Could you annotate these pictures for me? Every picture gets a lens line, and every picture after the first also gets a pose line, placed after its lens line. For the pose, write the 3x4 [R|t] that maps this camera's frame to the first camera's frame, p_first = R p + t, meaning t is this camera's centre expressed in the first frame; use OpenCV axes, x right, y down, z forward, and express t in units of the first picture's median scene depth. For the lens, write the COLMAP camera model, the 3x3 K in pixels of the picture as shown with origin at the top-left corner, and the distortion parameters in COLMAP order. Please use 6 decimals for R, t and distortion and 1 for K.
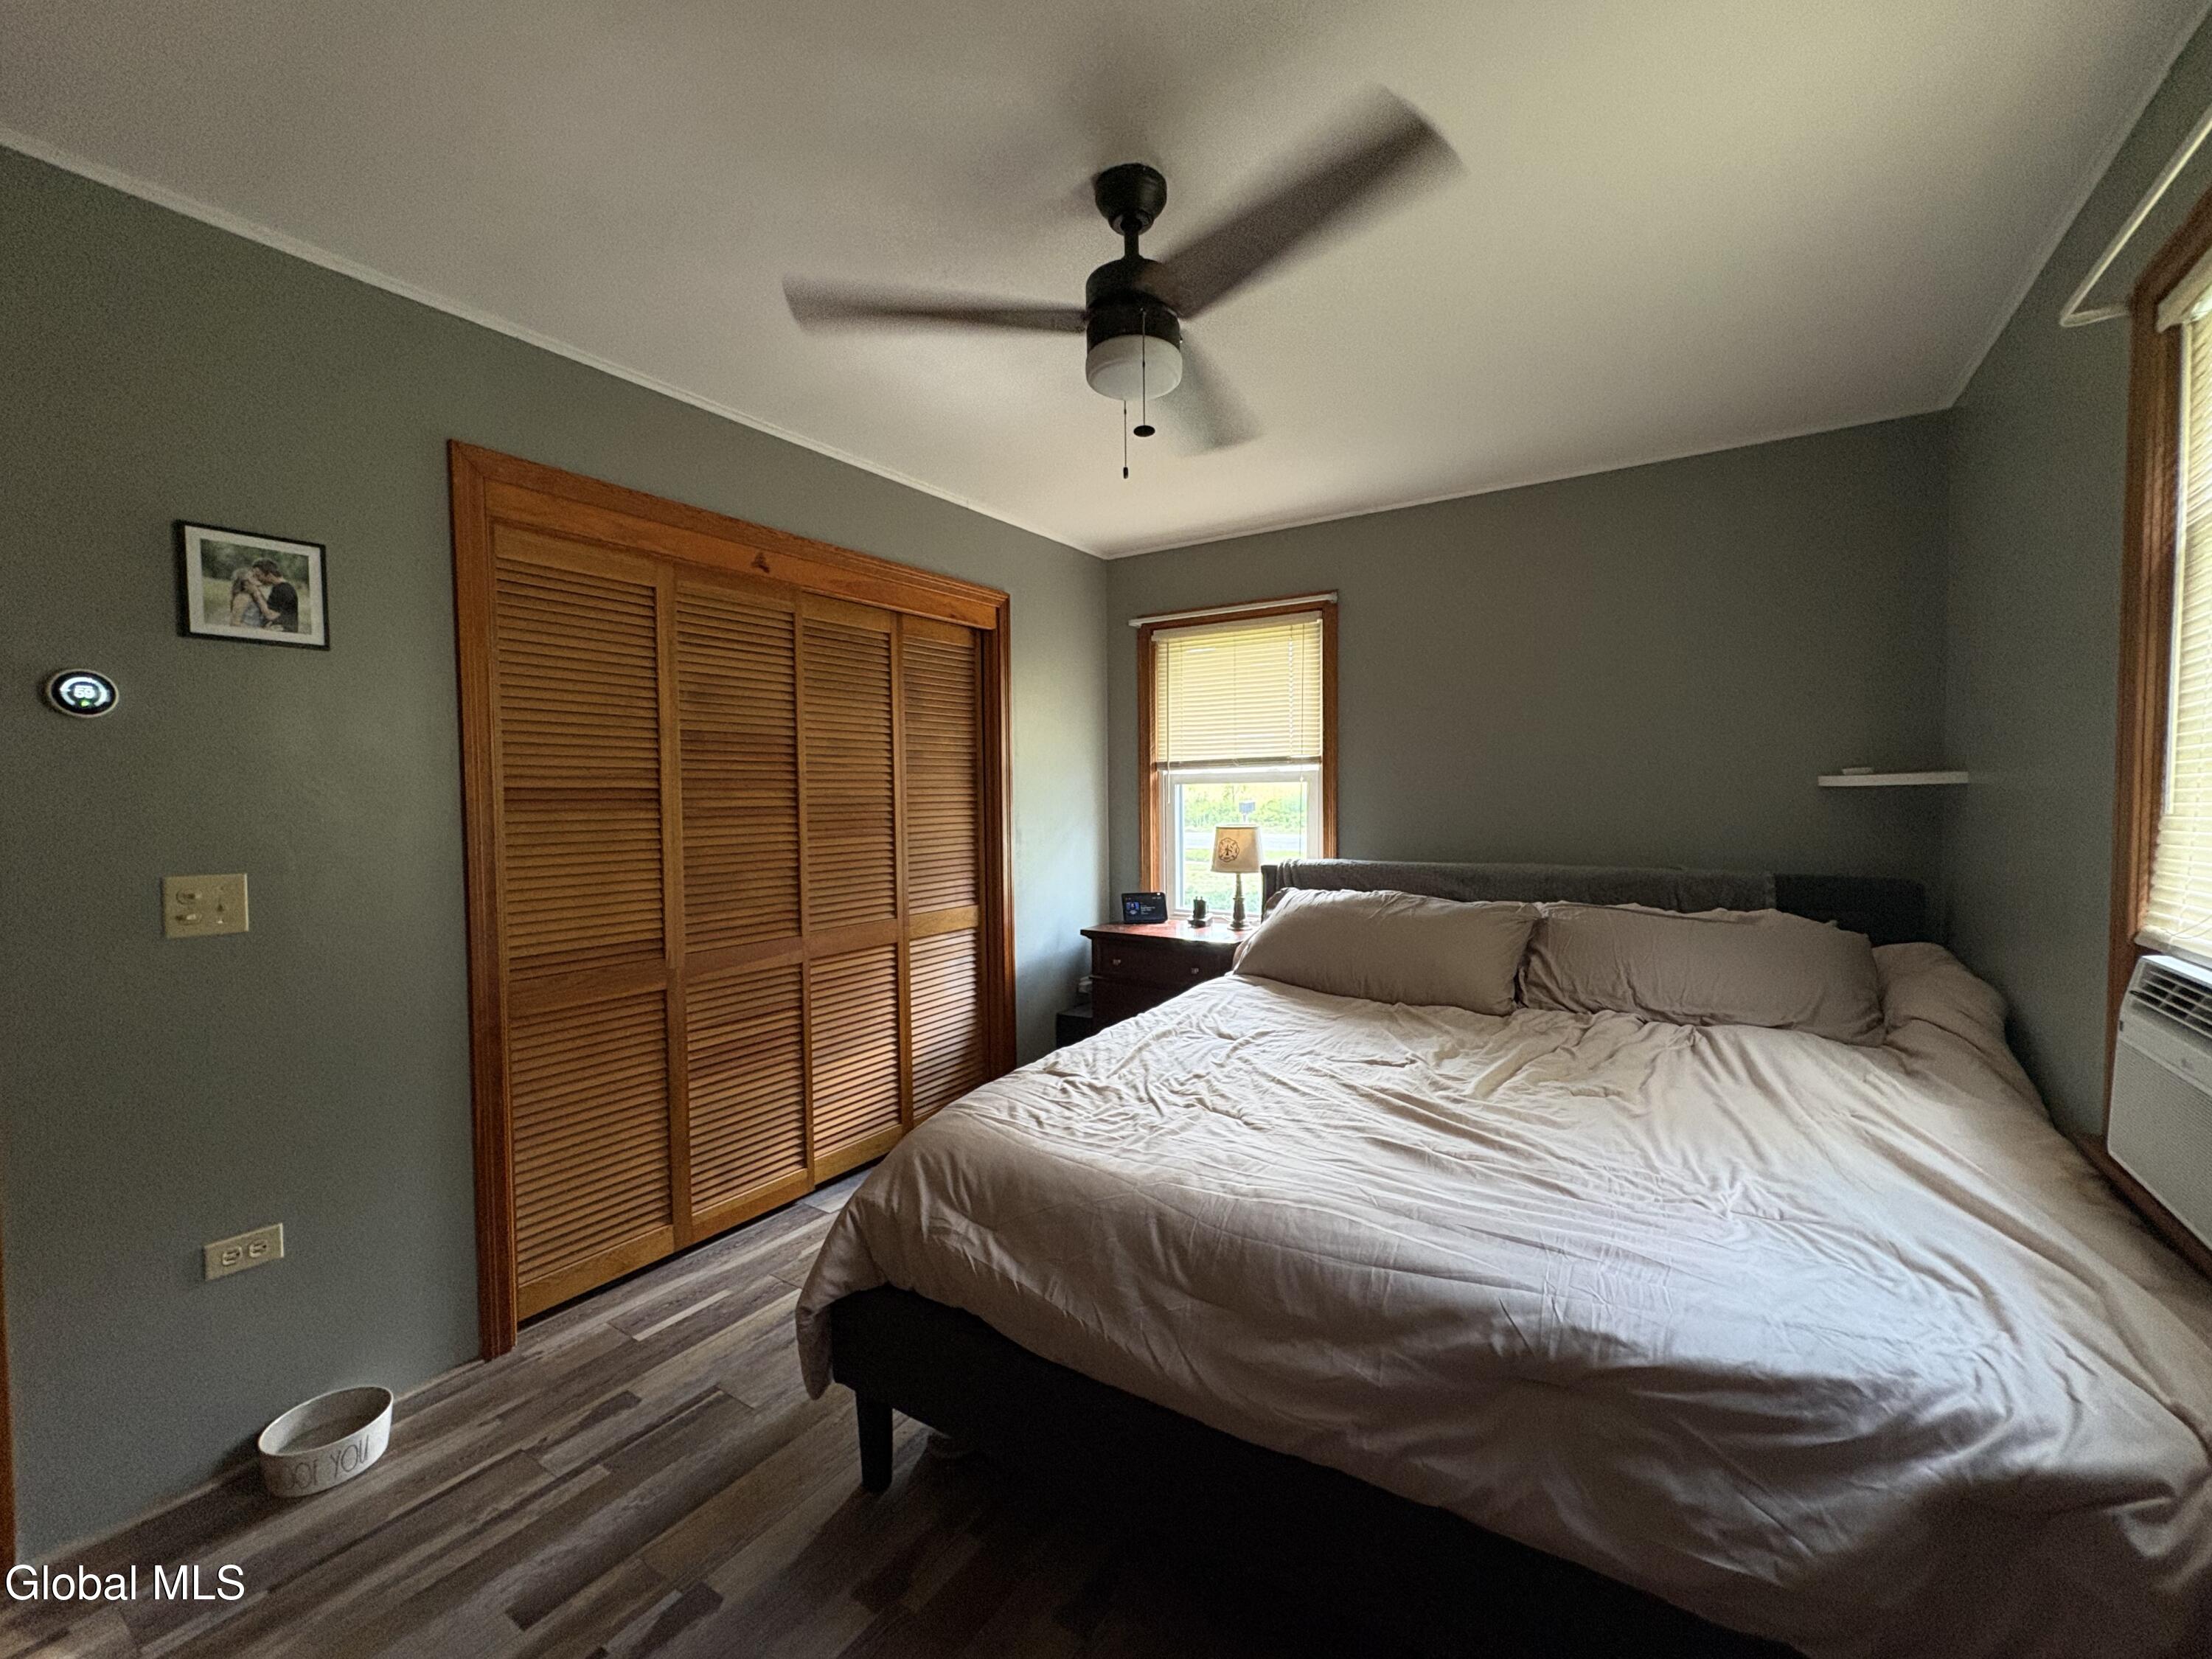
lens RADIAL K [[911.5, 0, 1105.0], [0, 911.5, 827.8], [0, 0, 1]] dist [0.002037, 0.000391]
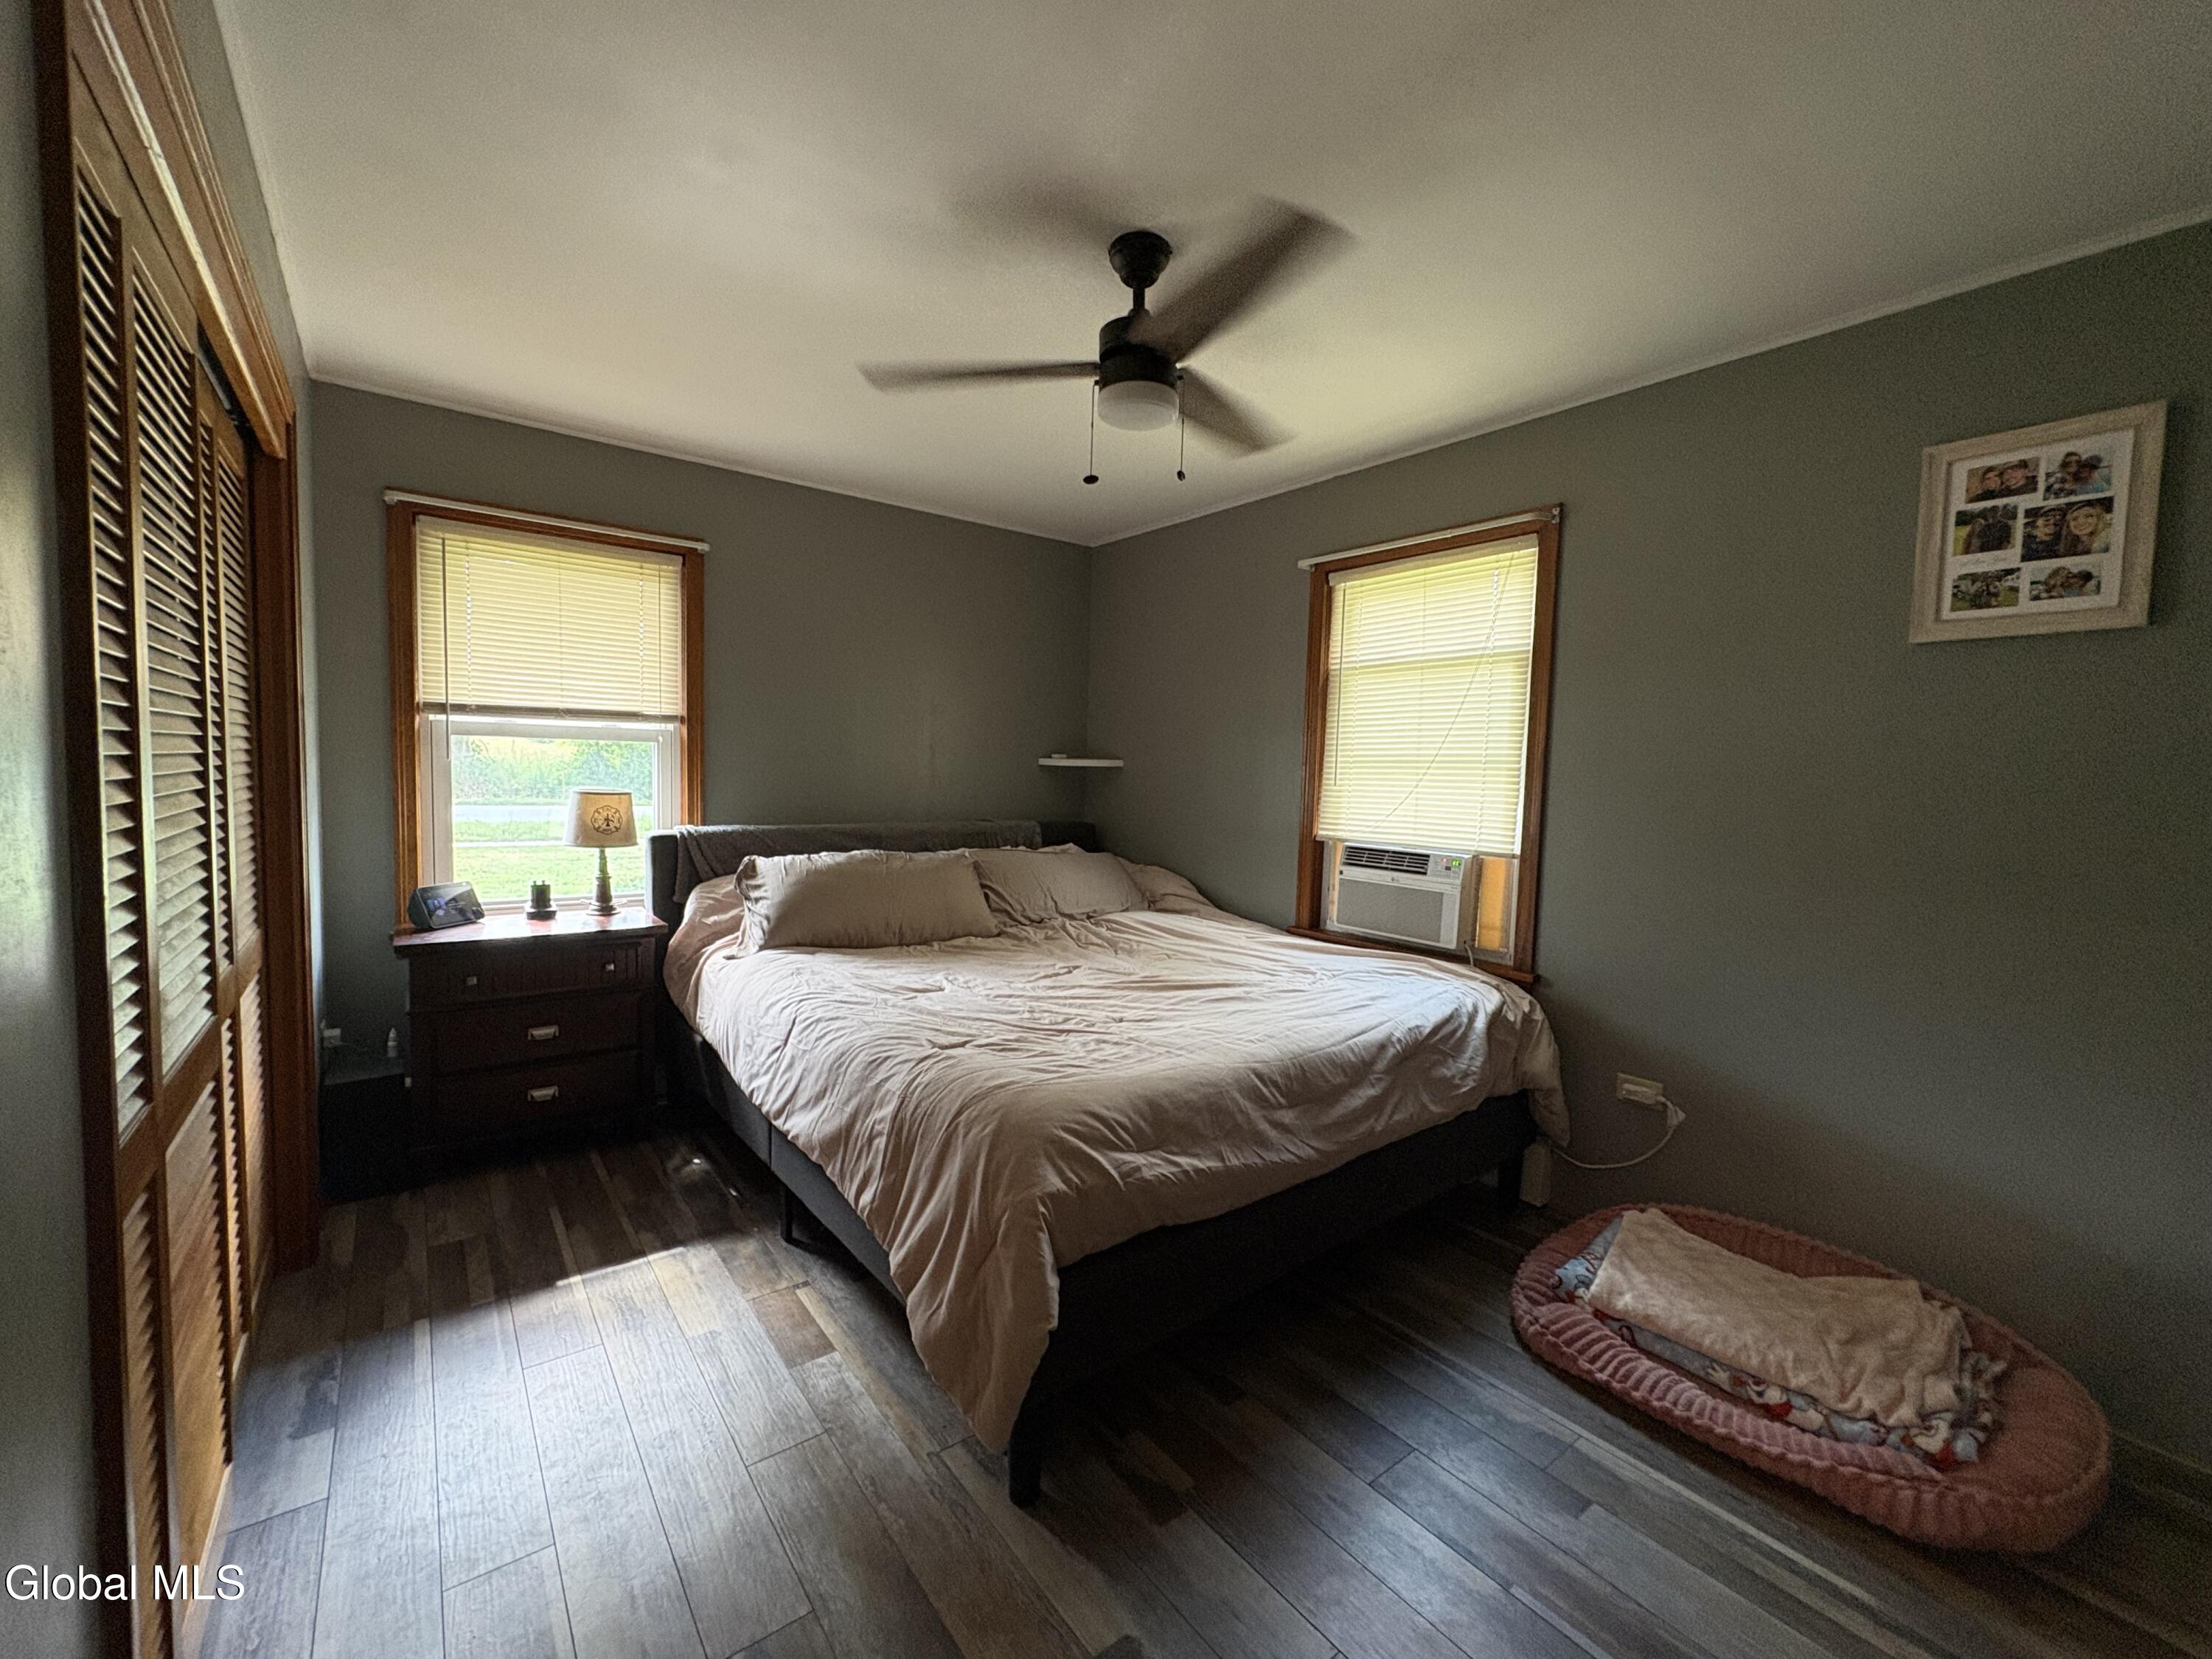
lens RADIAL K [[911.5, 0, 1104.9], [0, 911.5, 830.0], [0, 0, 1]] dist [0.002037, 0.000391]
pose [[0.323296, -0.043747, 0.945286, -0.999259], [0.002188, 0.998963, 0.045483, -0.006807], [-0.946295, -0.012636, 0.323057, 0.581280]]
